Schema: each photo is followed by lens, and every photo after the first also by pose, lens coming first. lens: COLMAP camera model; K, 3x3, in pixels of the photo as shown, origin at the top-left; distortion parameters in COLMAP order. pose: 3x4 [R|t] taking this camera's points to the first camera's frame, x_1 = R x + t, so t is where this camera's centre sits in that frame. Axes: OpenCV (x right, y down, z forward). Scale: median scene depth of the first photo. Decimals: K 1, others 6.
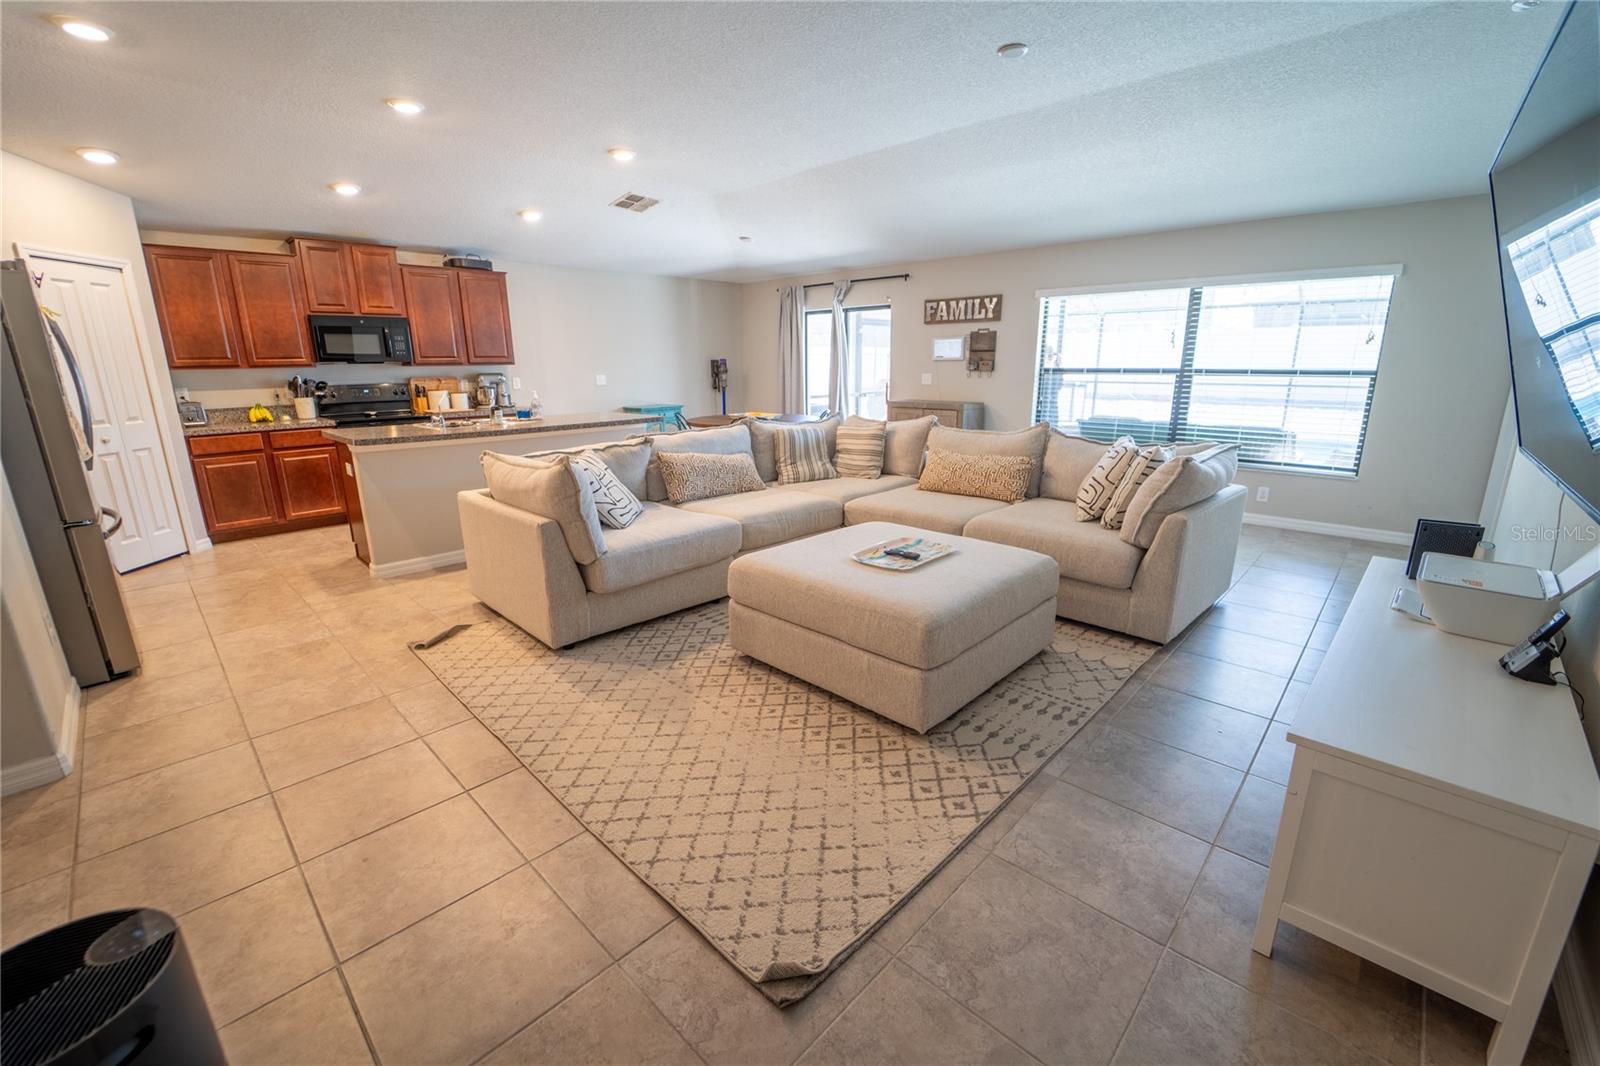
lens RADIAL K [[653.1, 0, 805.2], [0, 653.1, 535.5], [0, 0, 1]] dist [-0.021080, 0.000065]
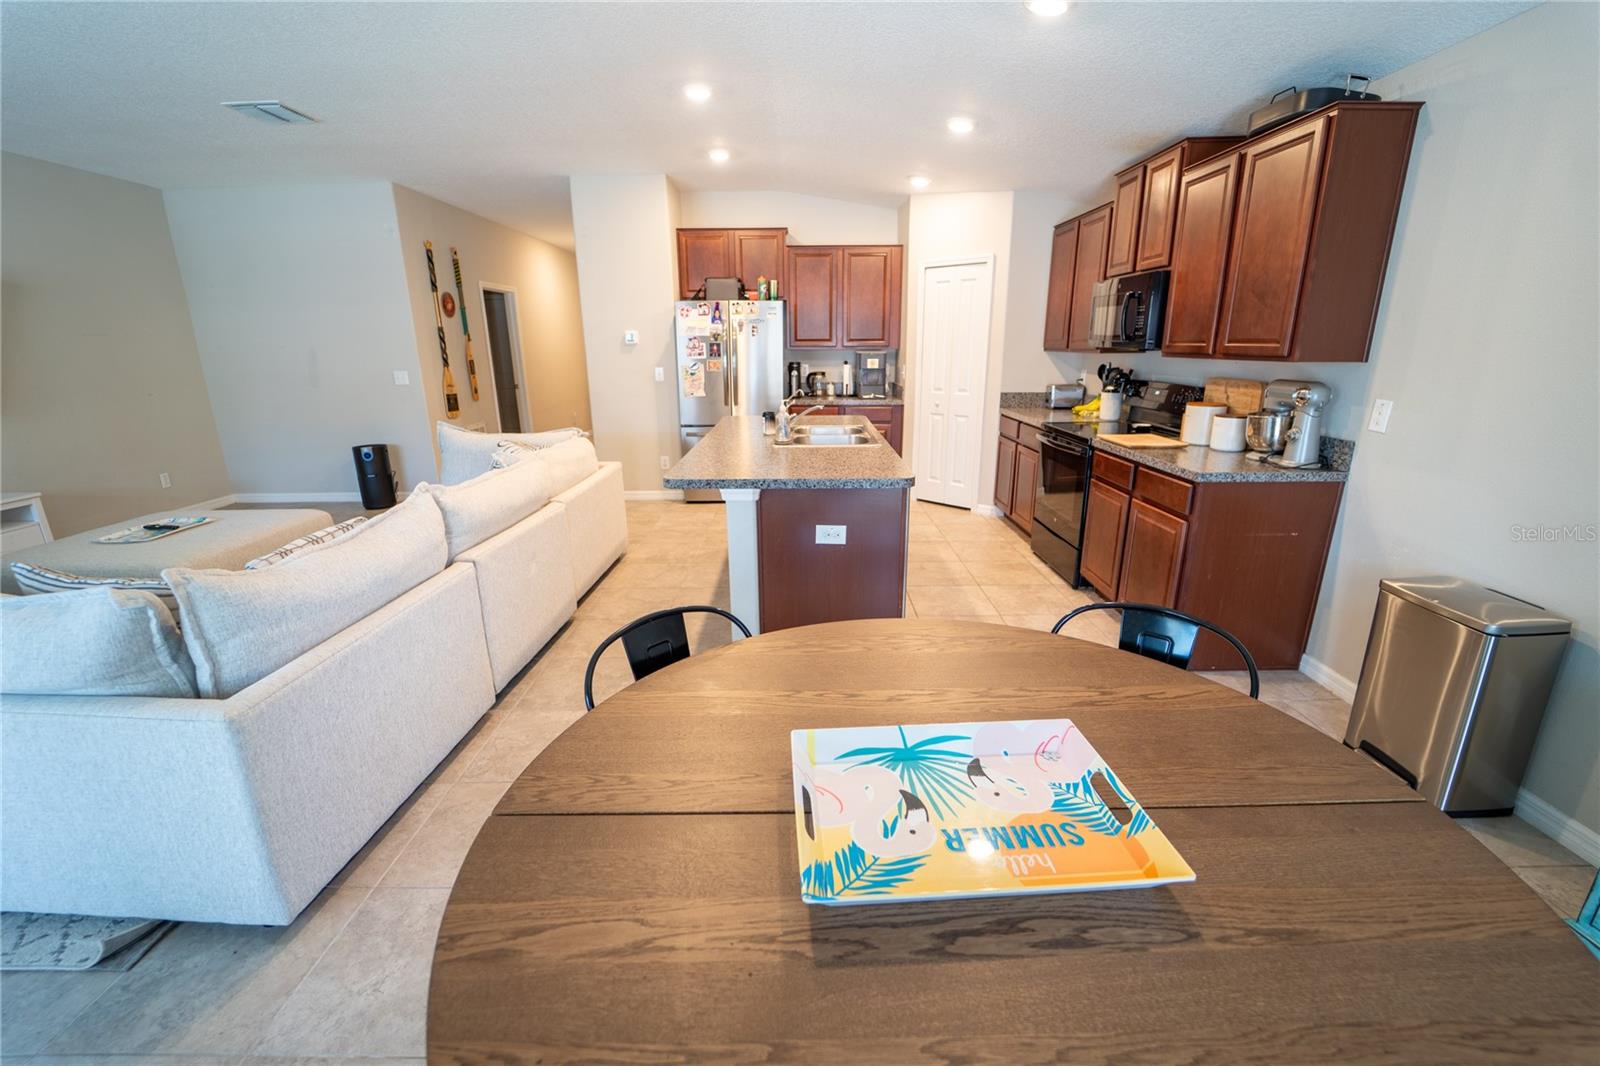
lens RADIAL K [[653.1, 0, 799.5], [0, 653.1, 531.6], [0, 0, 1]] dist [-0.021080, 0.000065]
pose [[-0.723618, 0.207551, -0.658255, 0.034225], [-0.162869, 0.875434, 0.455071, -0.364563], [0.670709, 0.436507, -0.599676, 1.304186]]
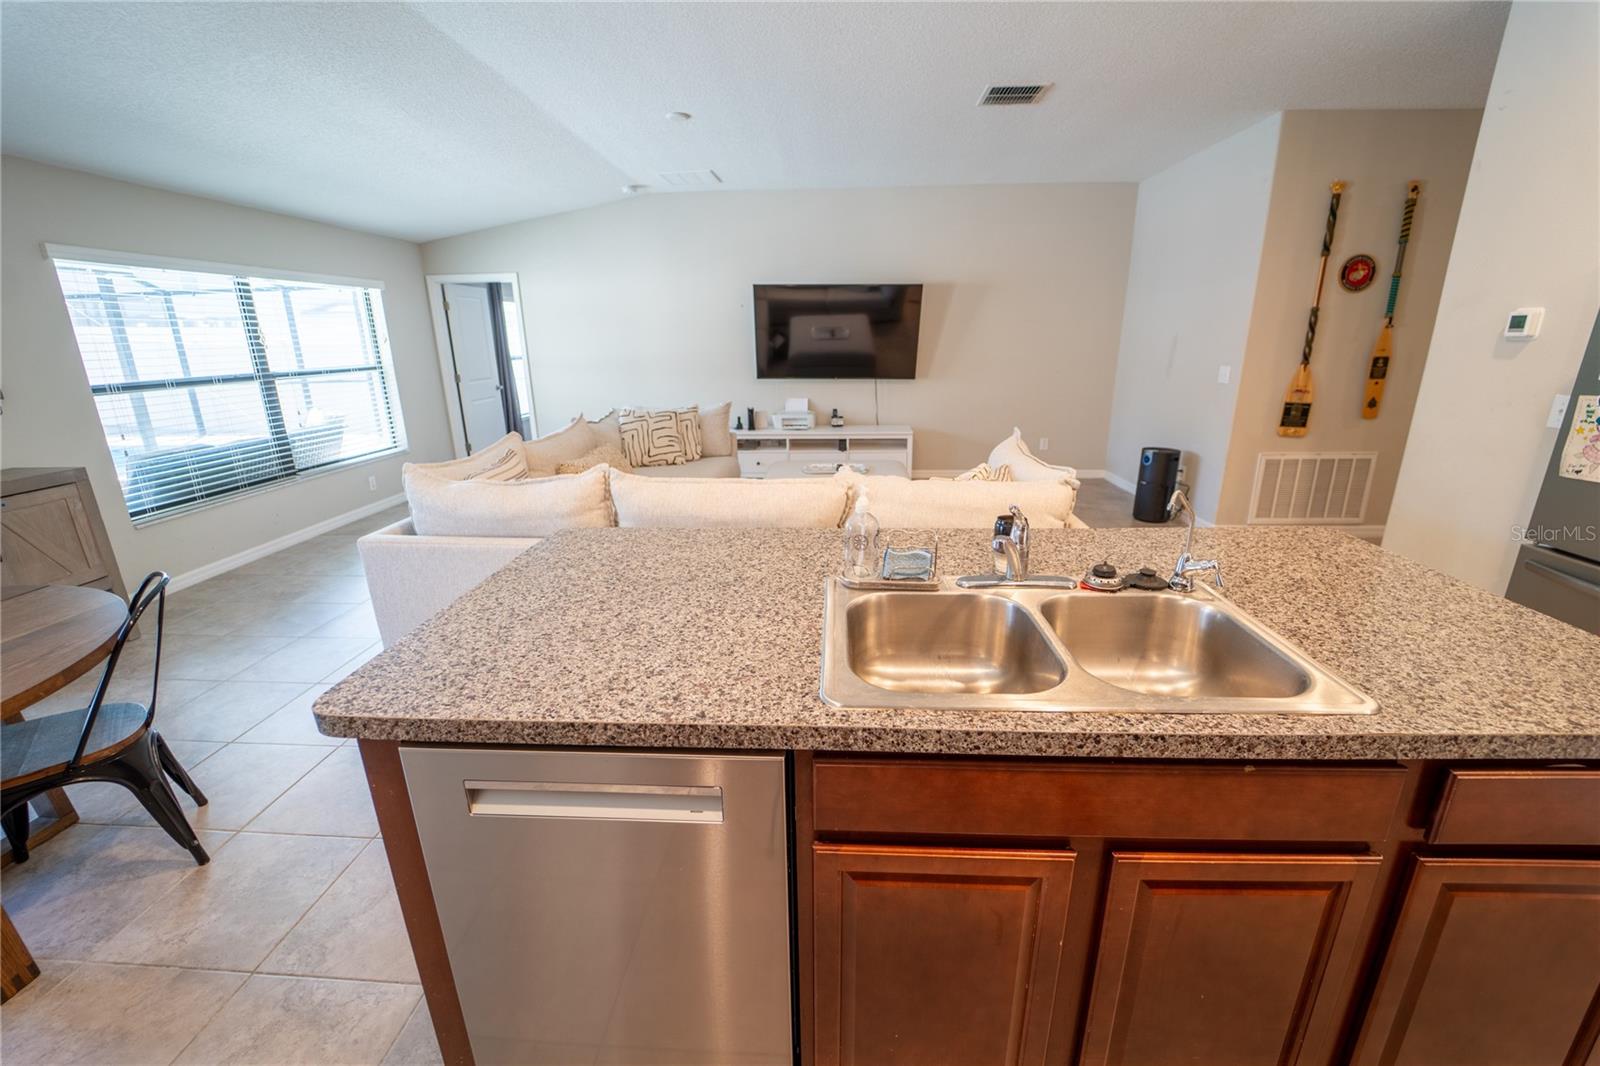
lens RADIAL K [[653.1, 0, 795.1], [0, 653.1, 524.0], [0, 0, 1]] dist [-0.021080, 0.000065]
pose [[-0.648093, -0.192968, 0.736708, -0.539644], [0.215211, 0.881530, 0.420226, -0.293055], [-0.730520, 0.430893, -0.529784, 1.041031]]
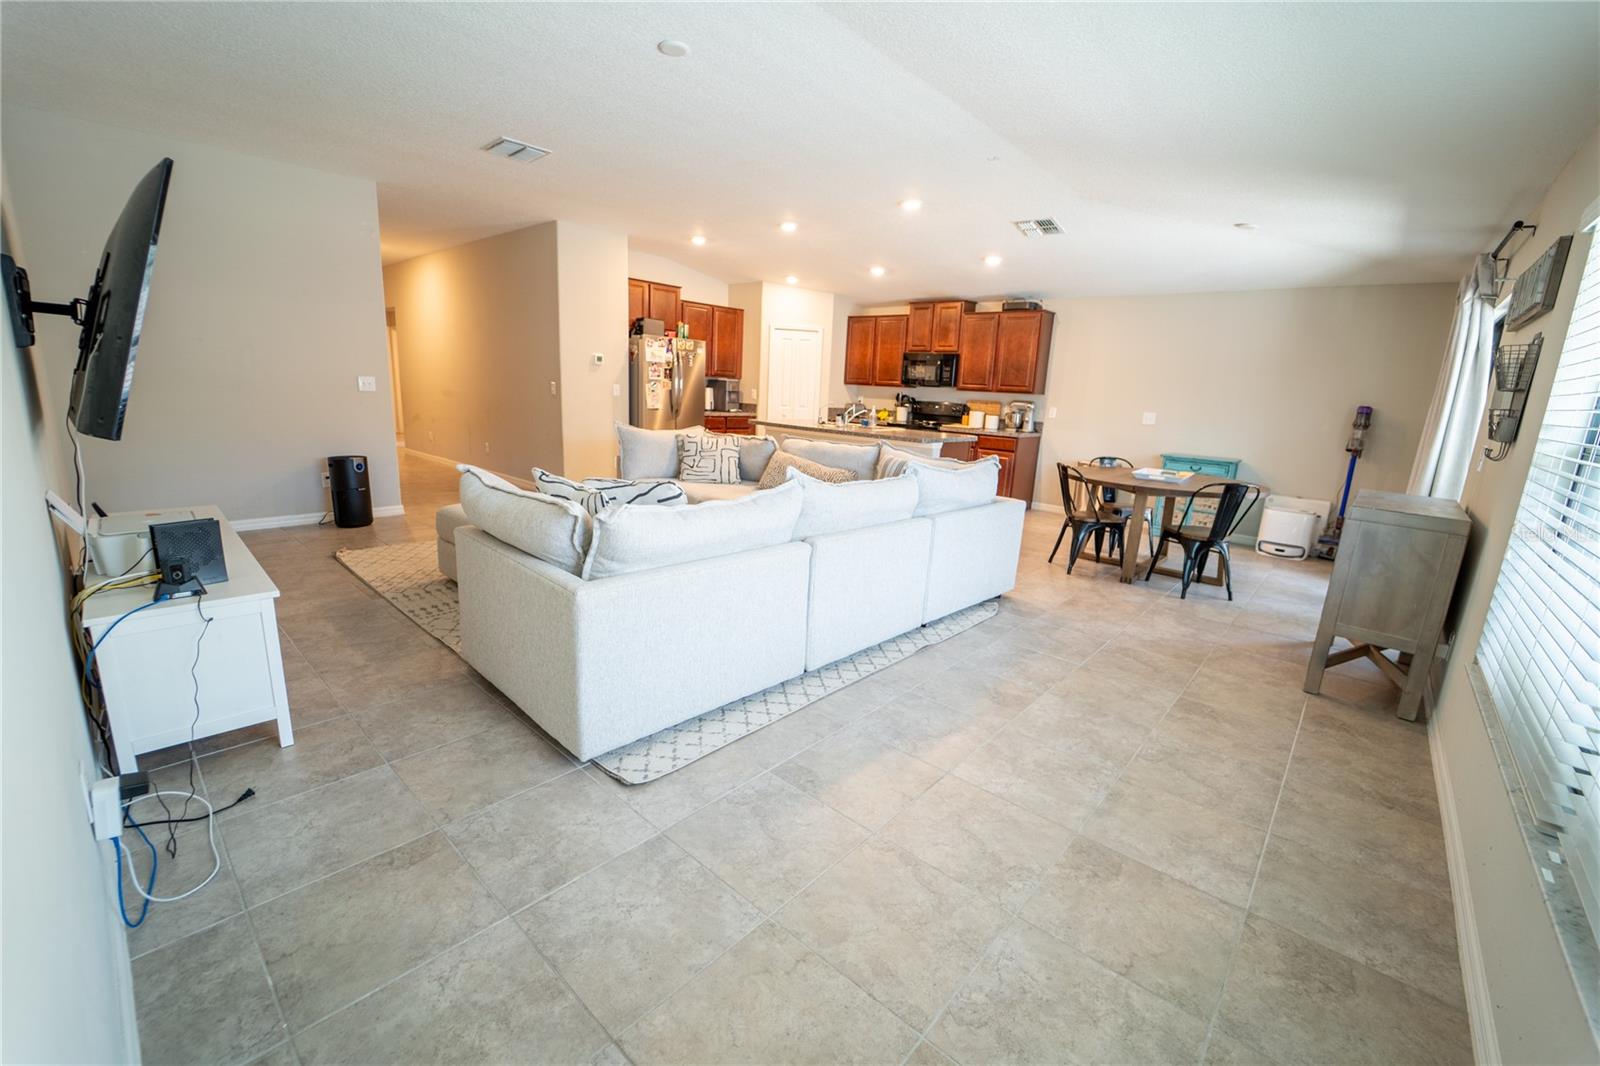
lens RADIAL K [[653.1, 0, 792.2], [0, 653.1, 527.6], [0, 0, 1]] dist [-0.021080, 0.000065]
pose [[0.021606, 0.223573, -0.974448, 0.783072], [-0.304080, 0.929969, 0.206625, -0.191452], [0.952401, 0.291846, 0.088077, 0.711410]]
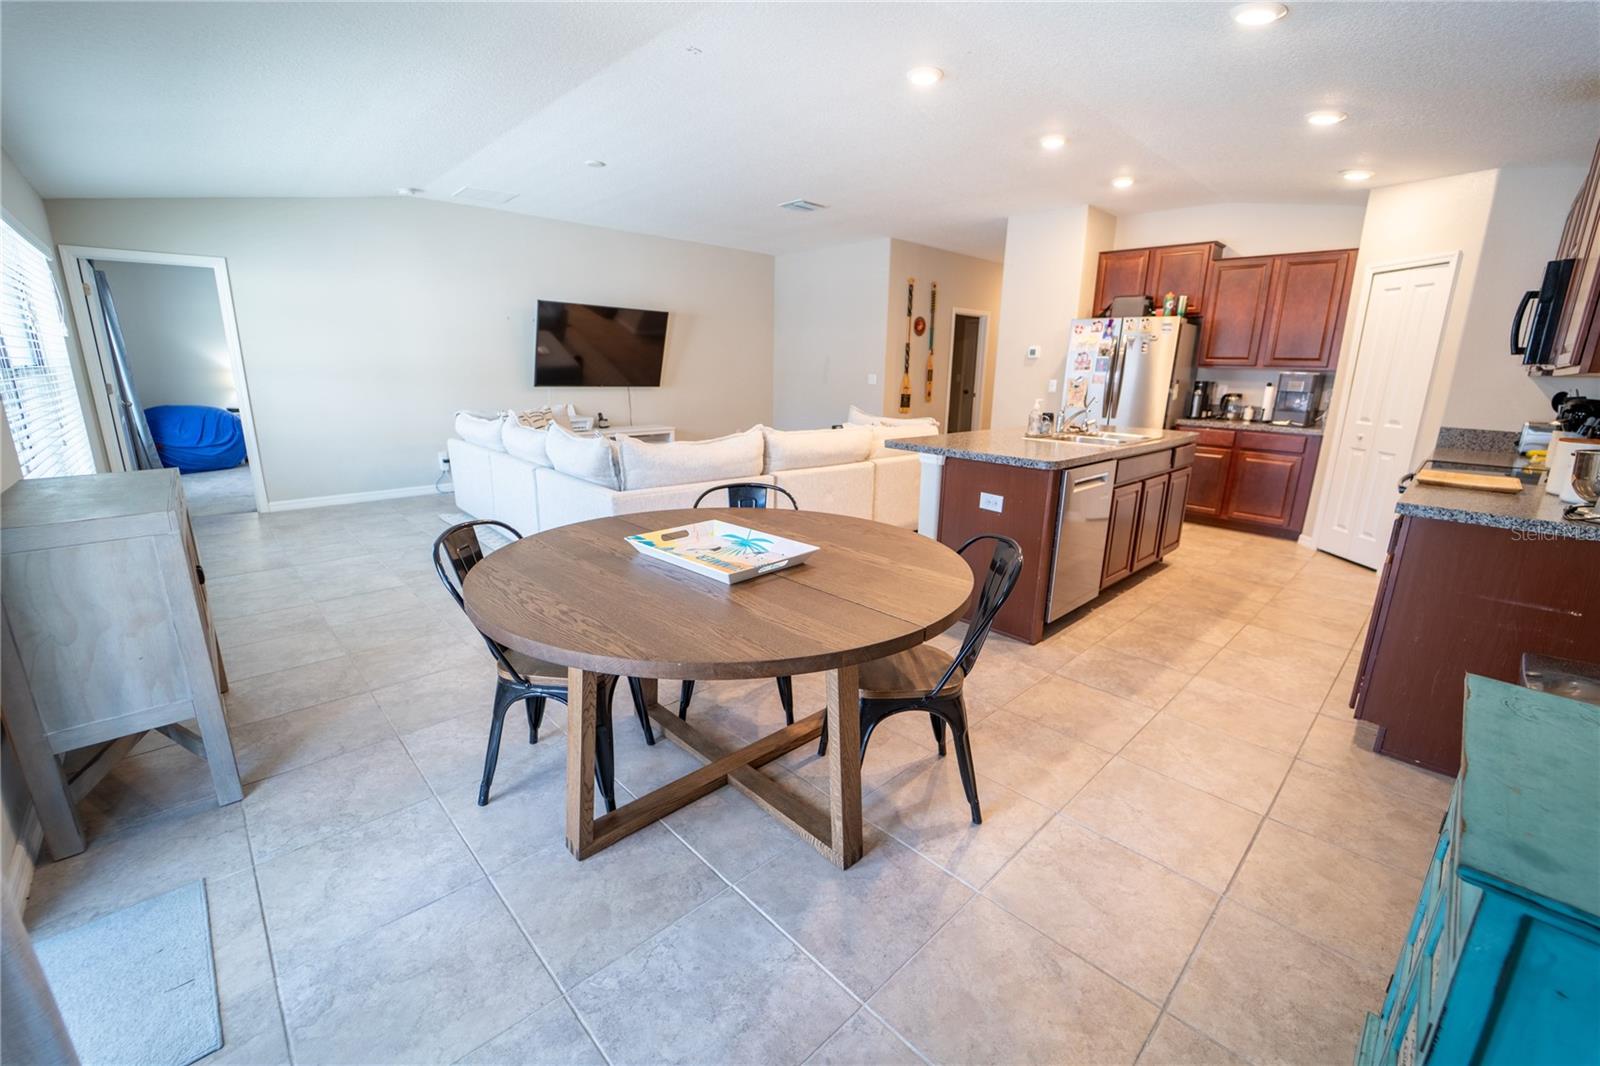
lens RADIAL K [[653.1, 0, 795.5], [0, 653.1, 528.5], [0, 0, 1]] dist [-0.021080, 0.000065]
pose [[-0.998636, -0.019566, 0.048416, -0.152407], [0.006313, 0.875118, 0.483868, -0.409946], [-0.051838, 0.483513, -0.873801, 1.561627]]
